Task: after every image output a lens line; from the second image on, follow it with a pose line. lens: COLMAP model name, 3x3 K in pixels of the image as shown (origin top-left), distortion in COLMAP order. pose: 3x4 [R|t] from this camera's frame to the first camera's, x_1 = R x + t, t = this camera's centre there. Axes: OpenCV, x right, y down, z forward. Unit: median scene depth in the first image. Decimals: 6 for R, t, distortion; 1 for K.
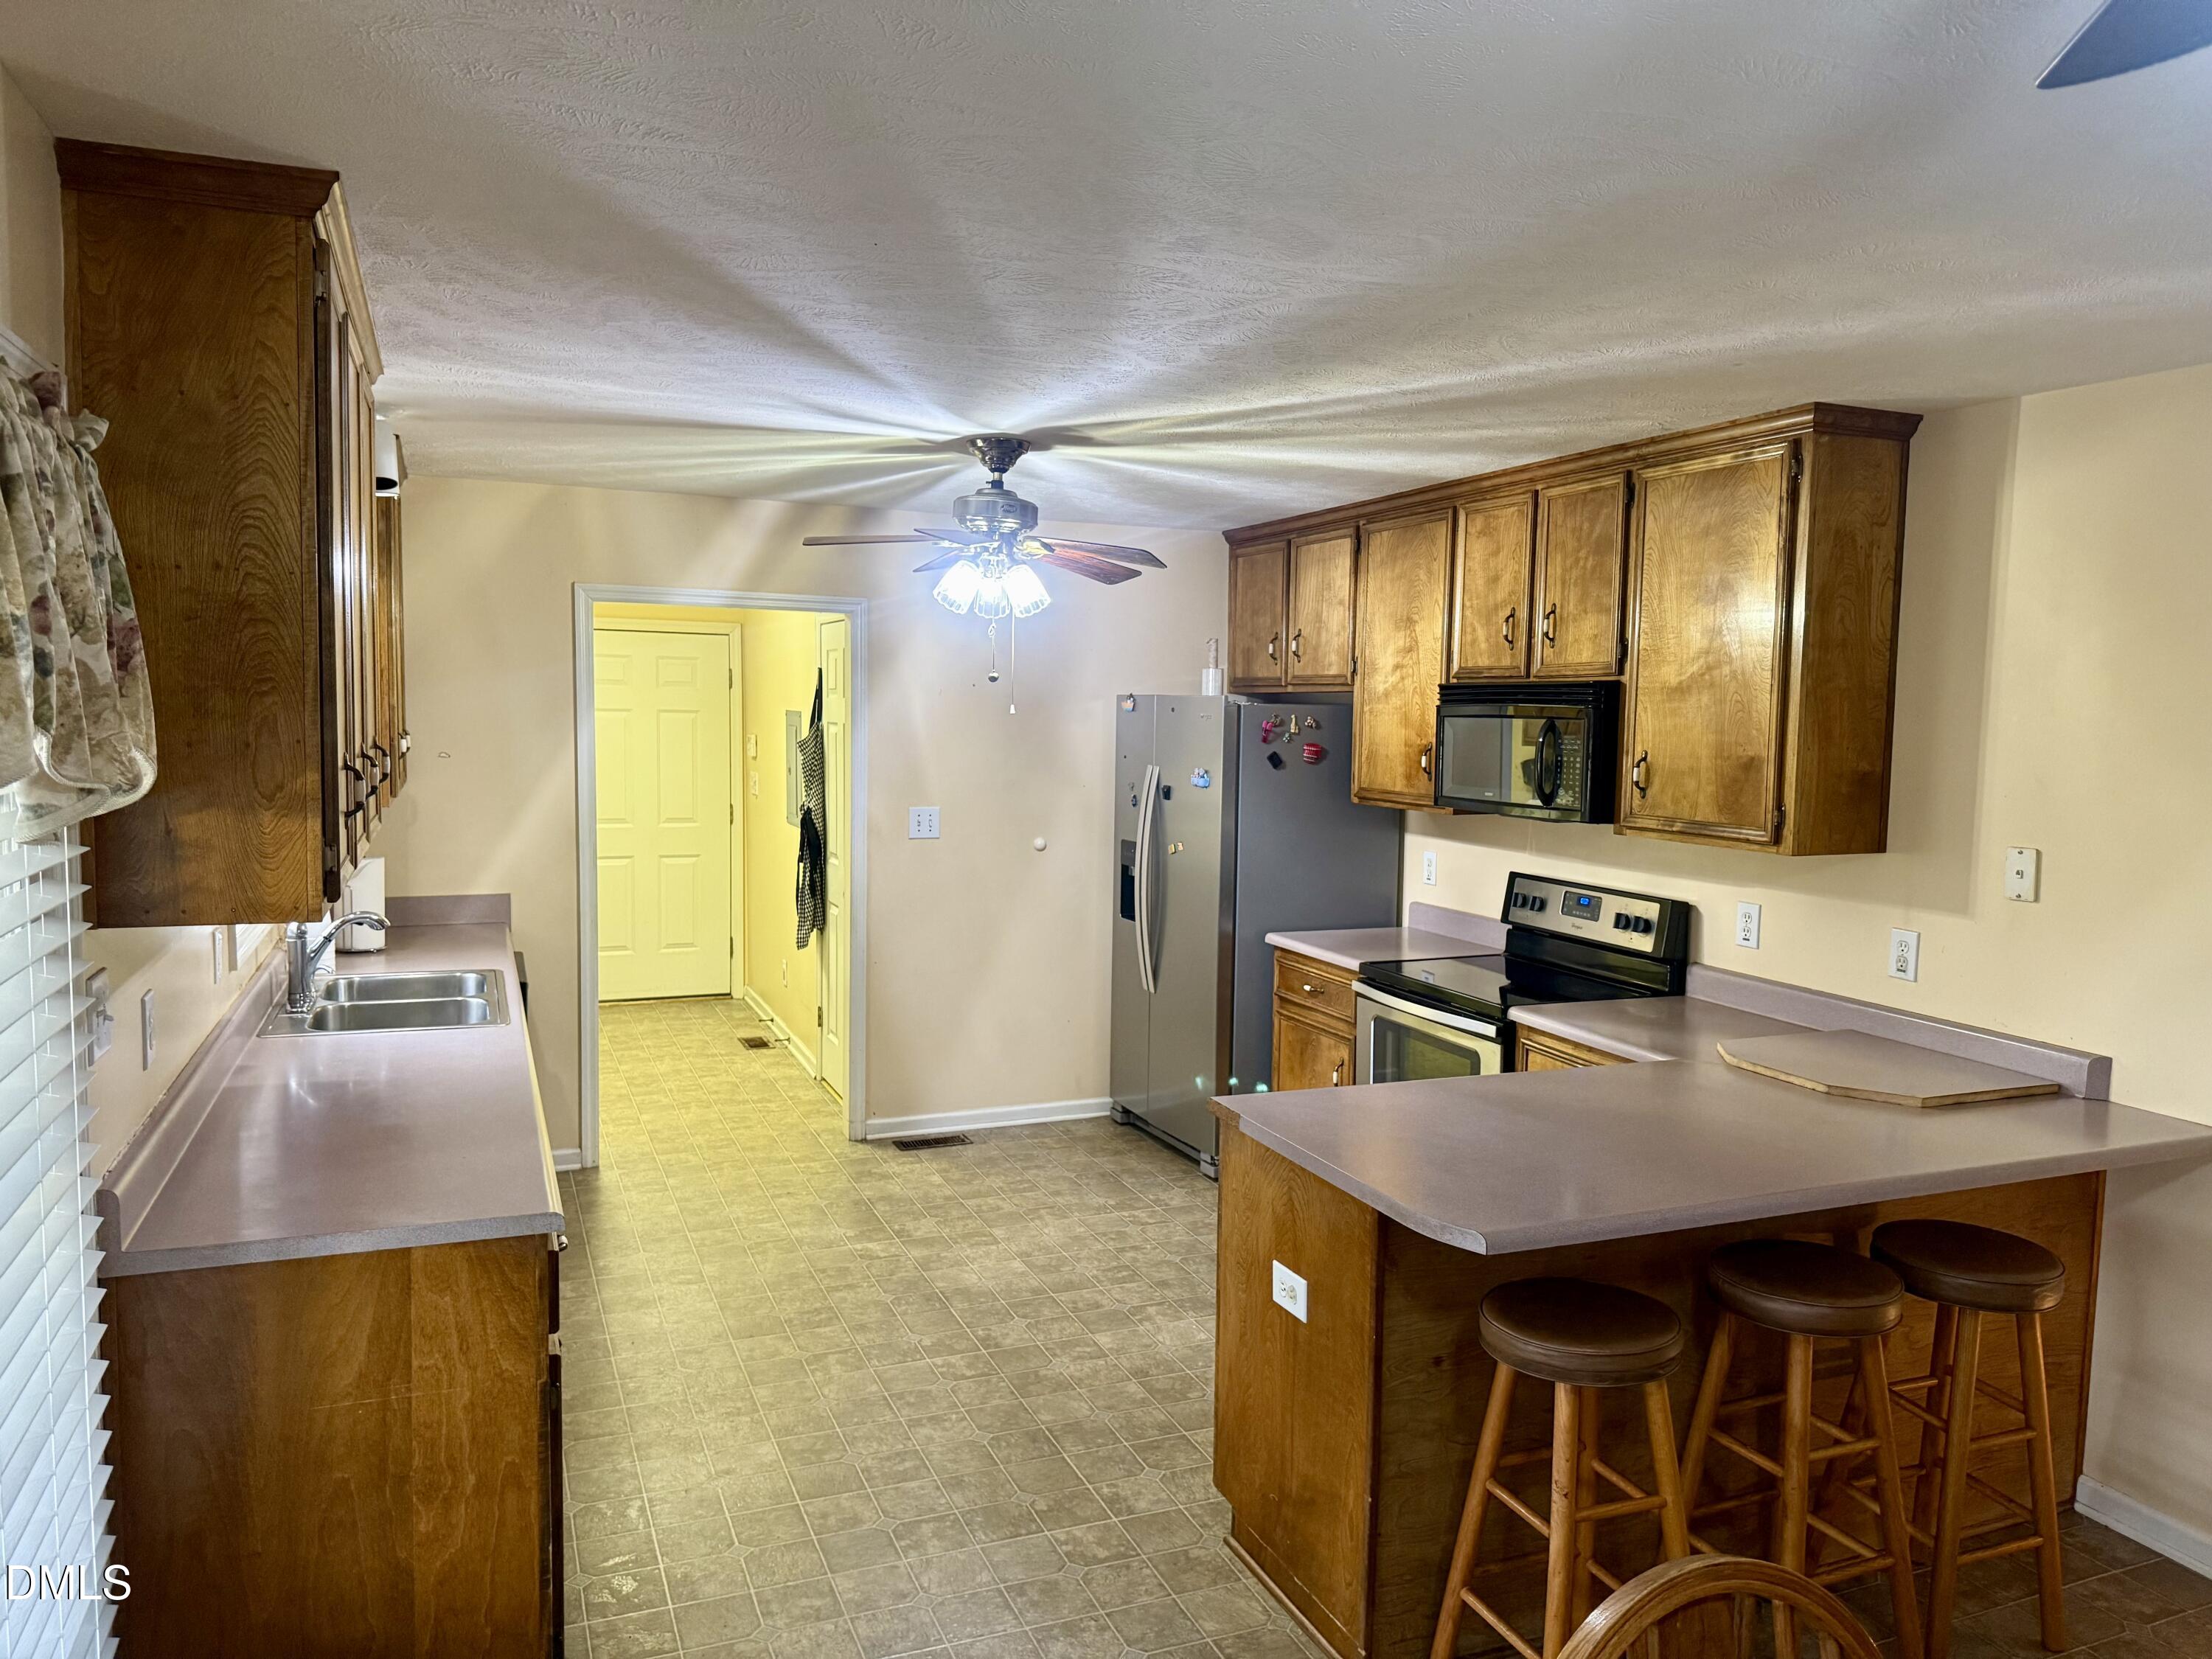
lens RADIAL K [[1556.5, 0, 1115.4], [0, 1556.5, 823.4], [0, 0, 1]] dist [0.111828, -0.169830]
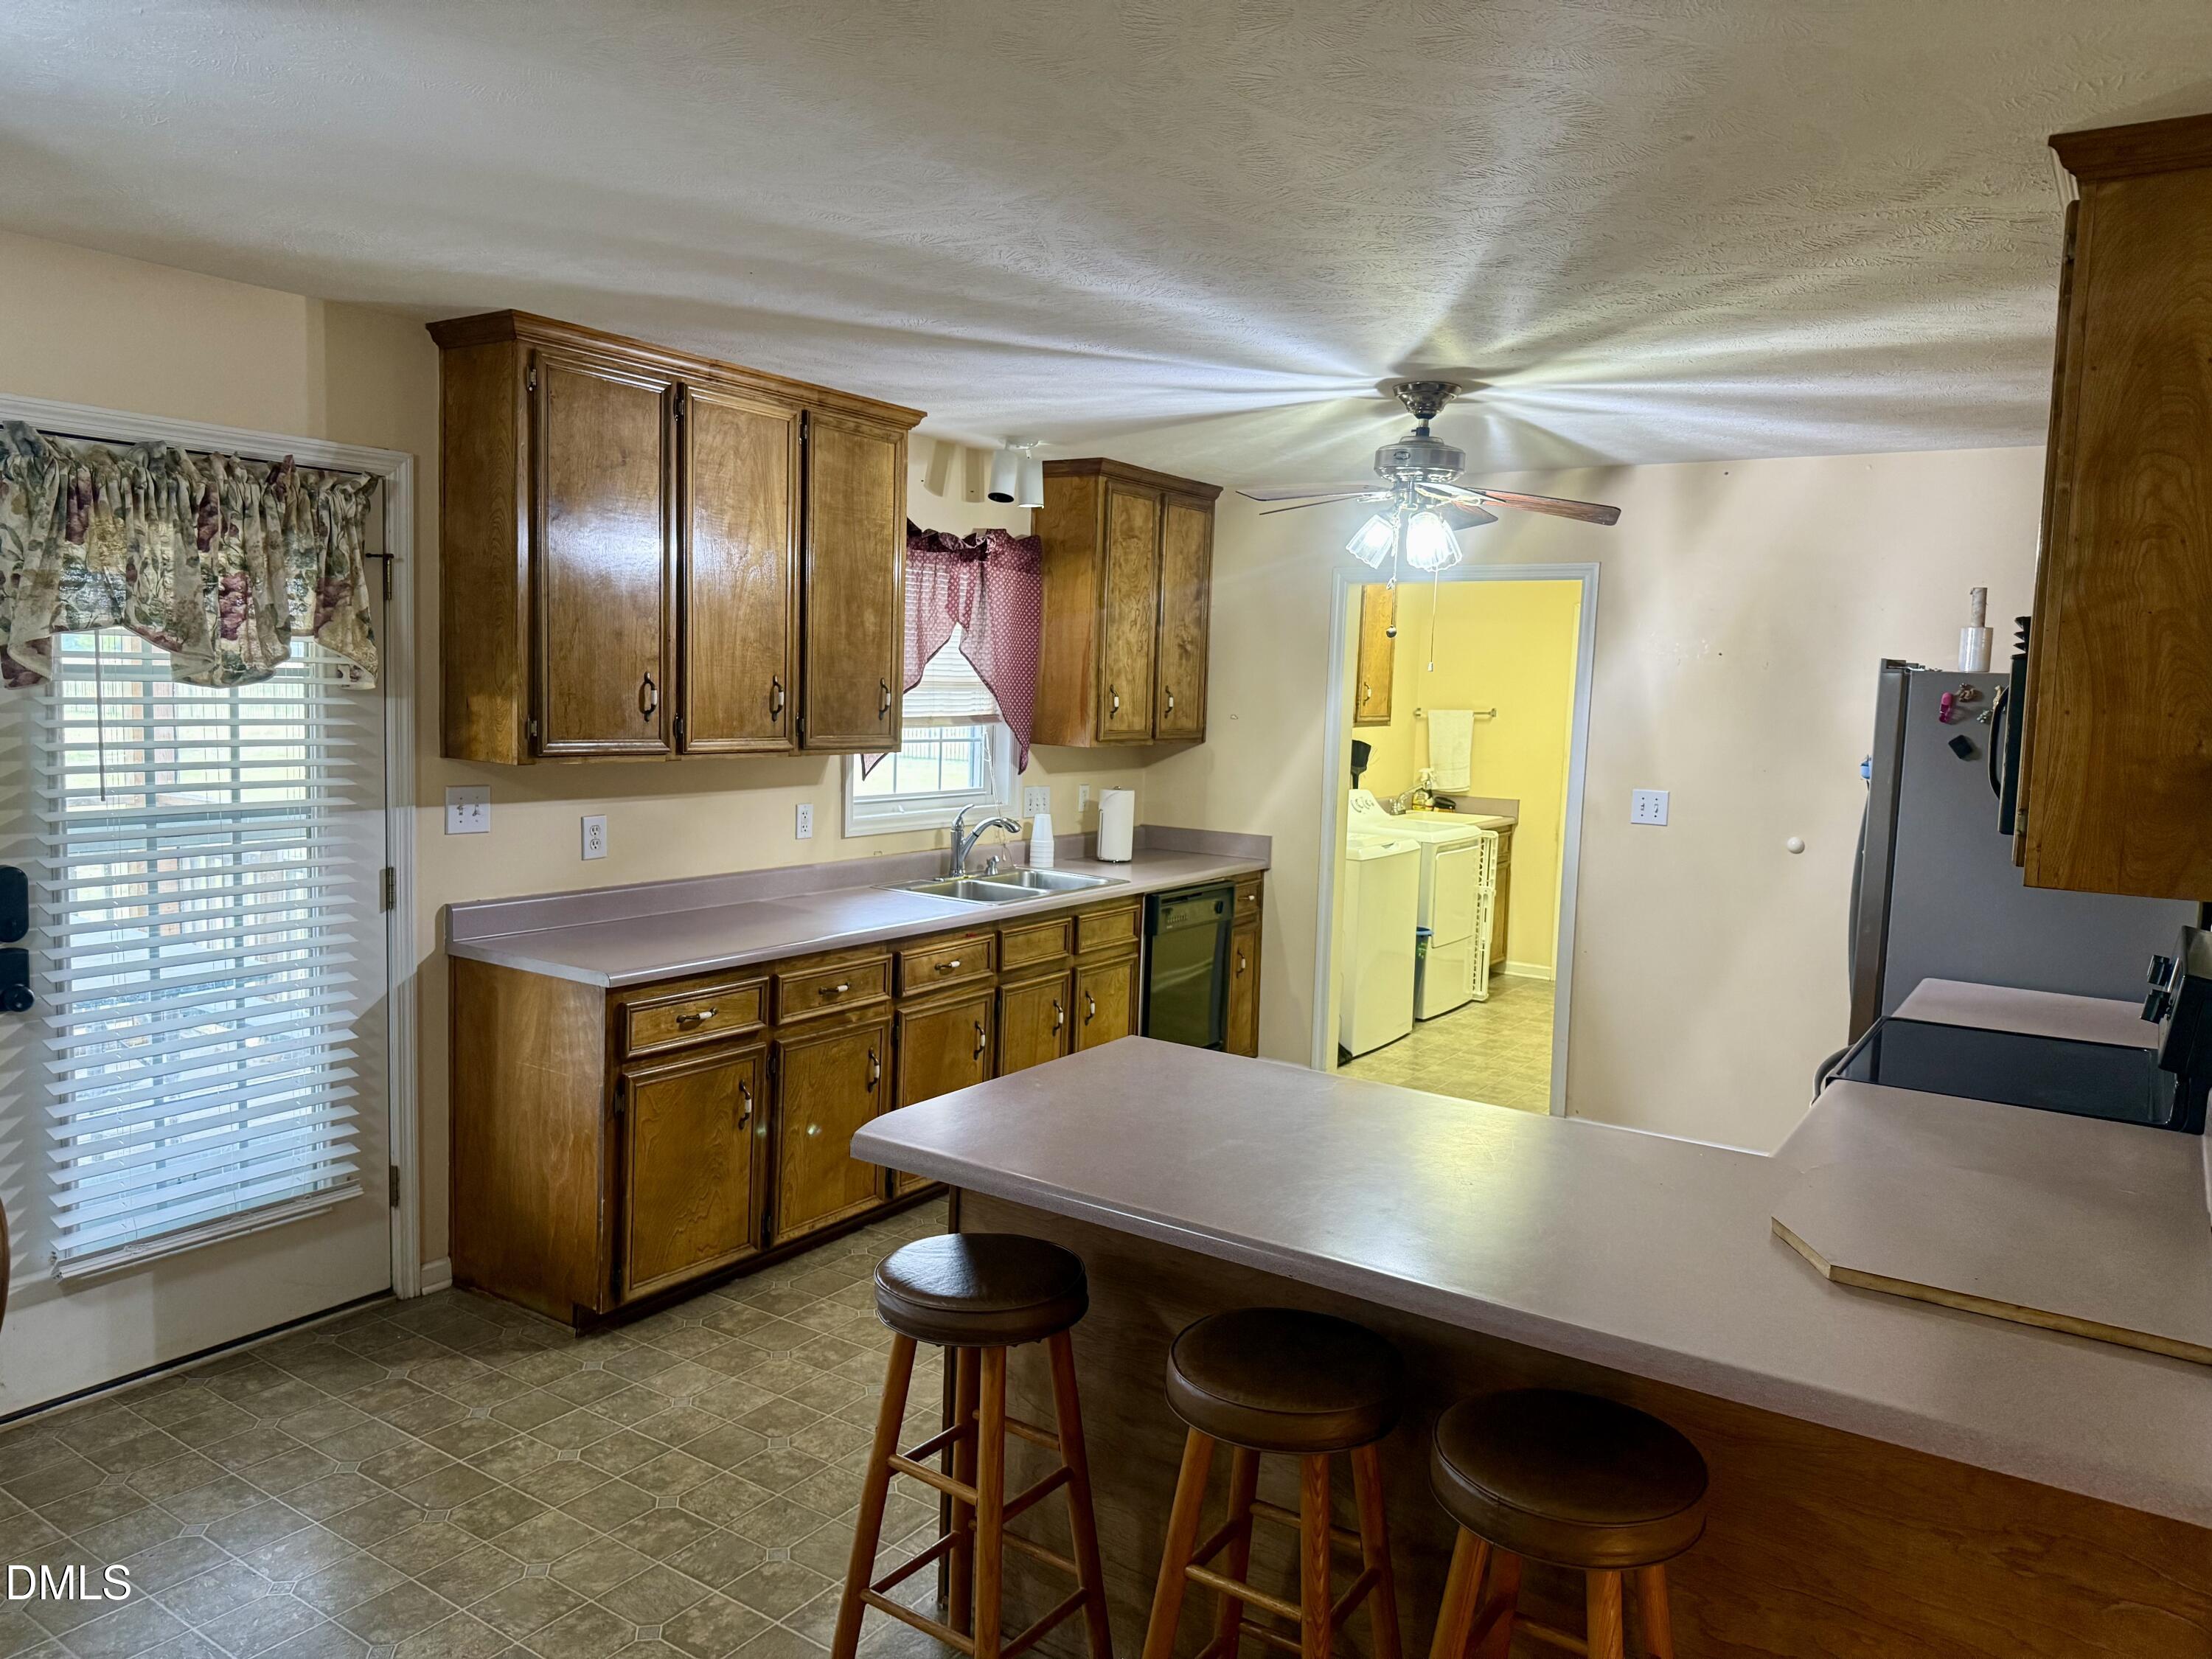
lens RADIAL K [[1556.5, 0, 1115.4], [0, 1556.5, 823.4], [0, 0, 1]] dist [0.111828, -0.169830]
pose [[0.554232, 0.078873, -0.828617, 0.641577], [-0.087733, 0.995491, 0.036075, 0.004619], [0.827726, 0.052703, 0.558653, 0.318406]]
